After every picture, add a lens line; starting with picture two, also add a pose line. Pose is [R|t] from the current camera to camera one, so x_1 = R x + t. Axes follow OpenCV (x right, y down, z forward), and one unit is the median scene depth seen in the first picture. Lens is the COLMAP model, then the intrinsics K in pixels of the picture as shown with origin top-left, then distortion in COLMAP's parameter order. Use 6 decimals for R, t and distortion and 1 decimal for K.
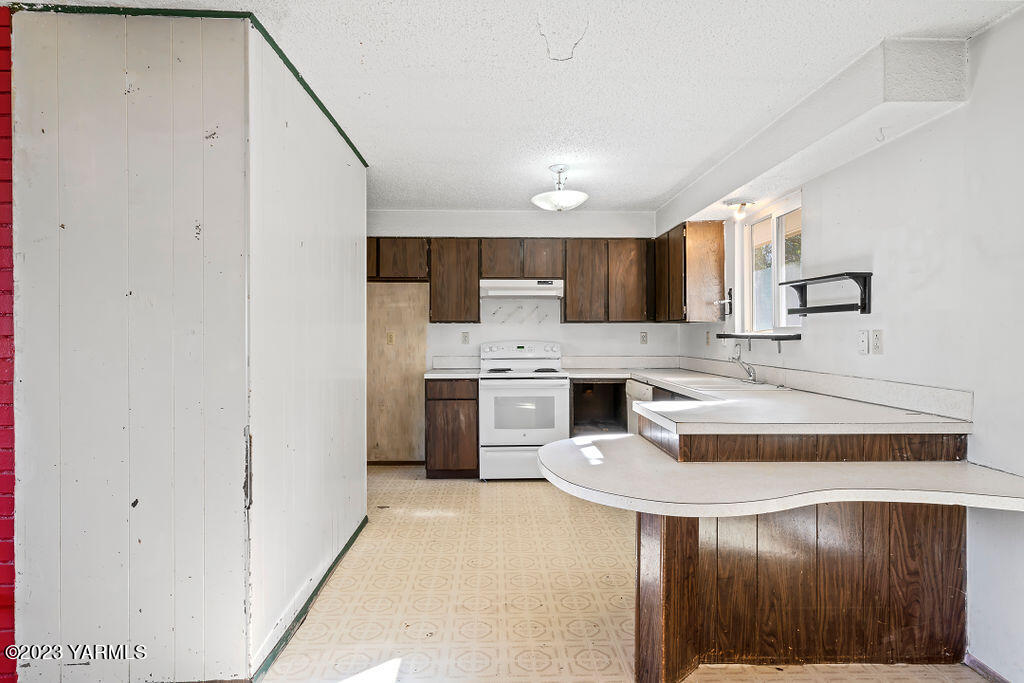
lens RADIAL K [[553.6, 0, 508.8], [0, 553.6, 334.8], [0, 0, 1]] dist [0.001165, 0.001691]
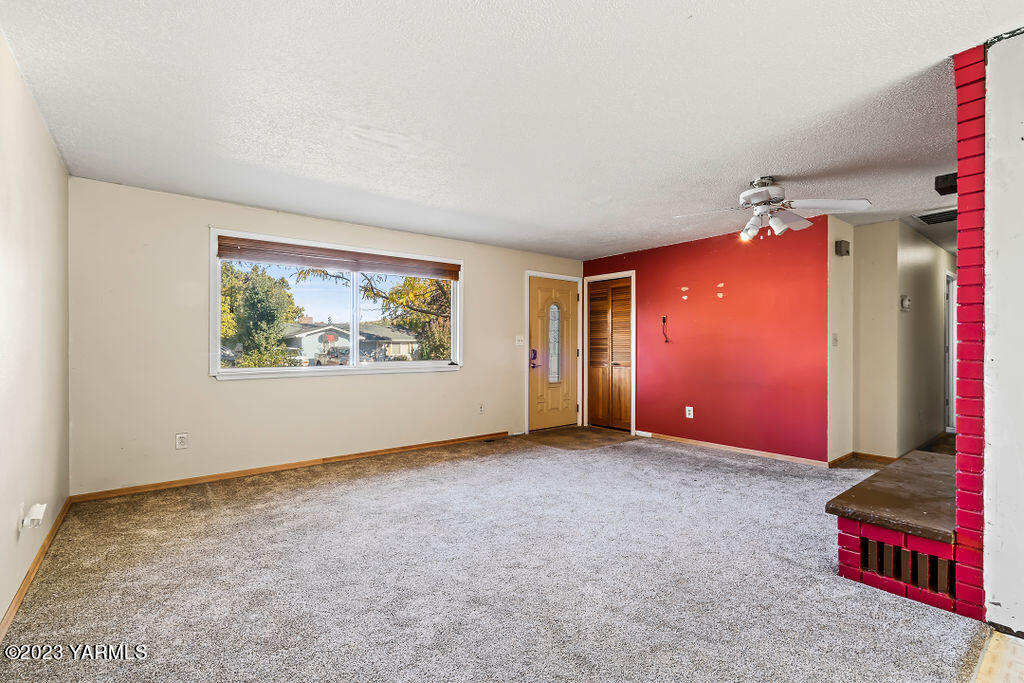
lens RADIAL K [[461.3, 0, 510.8], [0, 461.3, 346.3], [0, 0, 1]] dist [-0.002469, 0.001180]
pose [[0.606722, 0.000116, -0.794914, -0.426508], [0.001933, 0.999997, 0.001621, 0.030229], [0.794911, -0.002520, 0.606720, -0.234340]]
